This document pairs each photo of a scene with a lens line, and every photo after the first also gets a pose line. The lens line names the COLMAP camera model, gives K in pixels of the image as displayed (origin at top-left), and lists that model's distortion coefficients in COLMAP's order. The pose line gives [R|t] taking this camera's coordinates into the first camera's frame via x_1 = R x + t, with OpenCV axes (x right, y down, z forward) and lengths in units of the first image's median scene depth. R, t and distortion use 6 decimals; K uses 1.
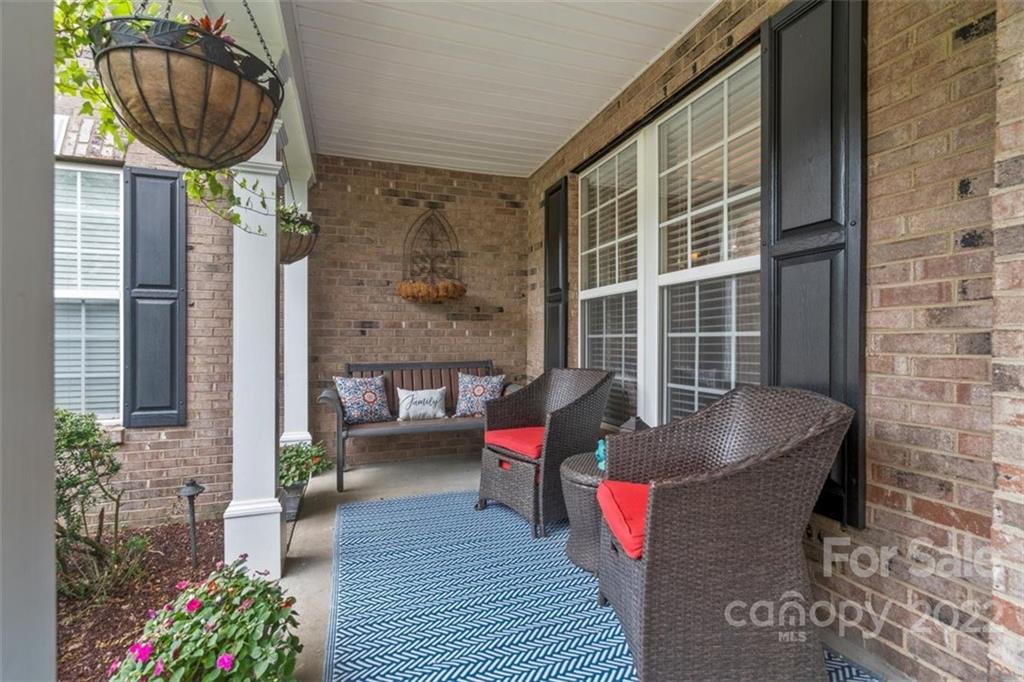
lens RADIAL K [[461.3, 0, 512.6], [0, 461.3, 342.1], [0, 0, 1]] dist [-0.009811, 0.001770]
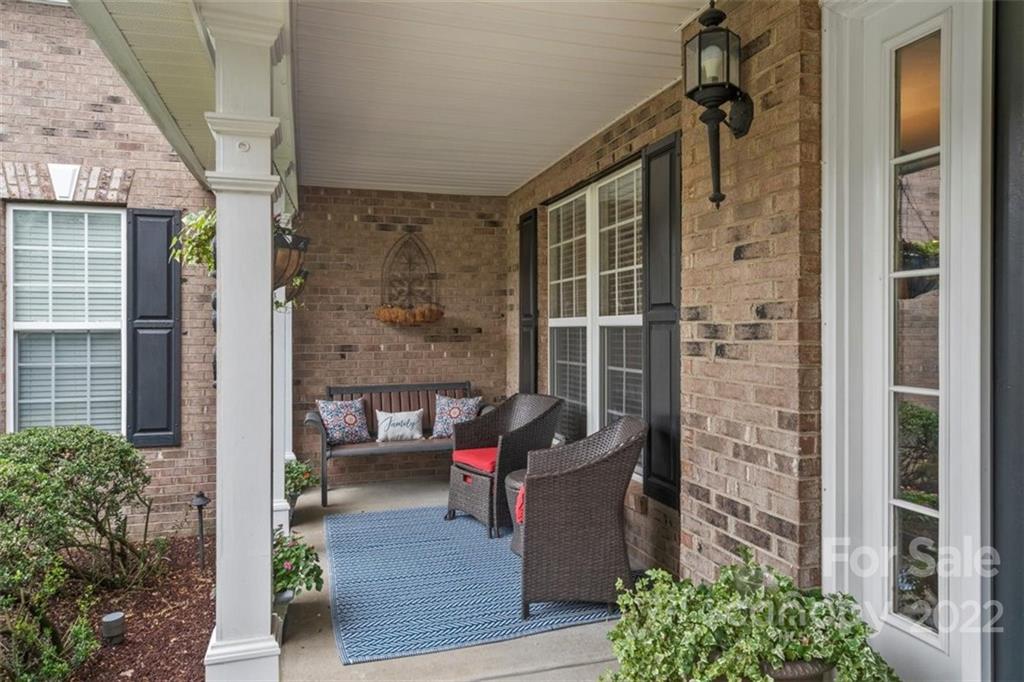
lens RADIAL K [[669.0, 0, 515.4], [0, 669.0, 328.6], [0, 0, 1]] dist [0.000642, -0.005494]
pose [[0.999304, -0.003349, -0.037148, 0.132658], [0.003212, 0.999988, -0.003745, -0.086255], [0.037160, 0.003623, 0.999303, -0.547022]]
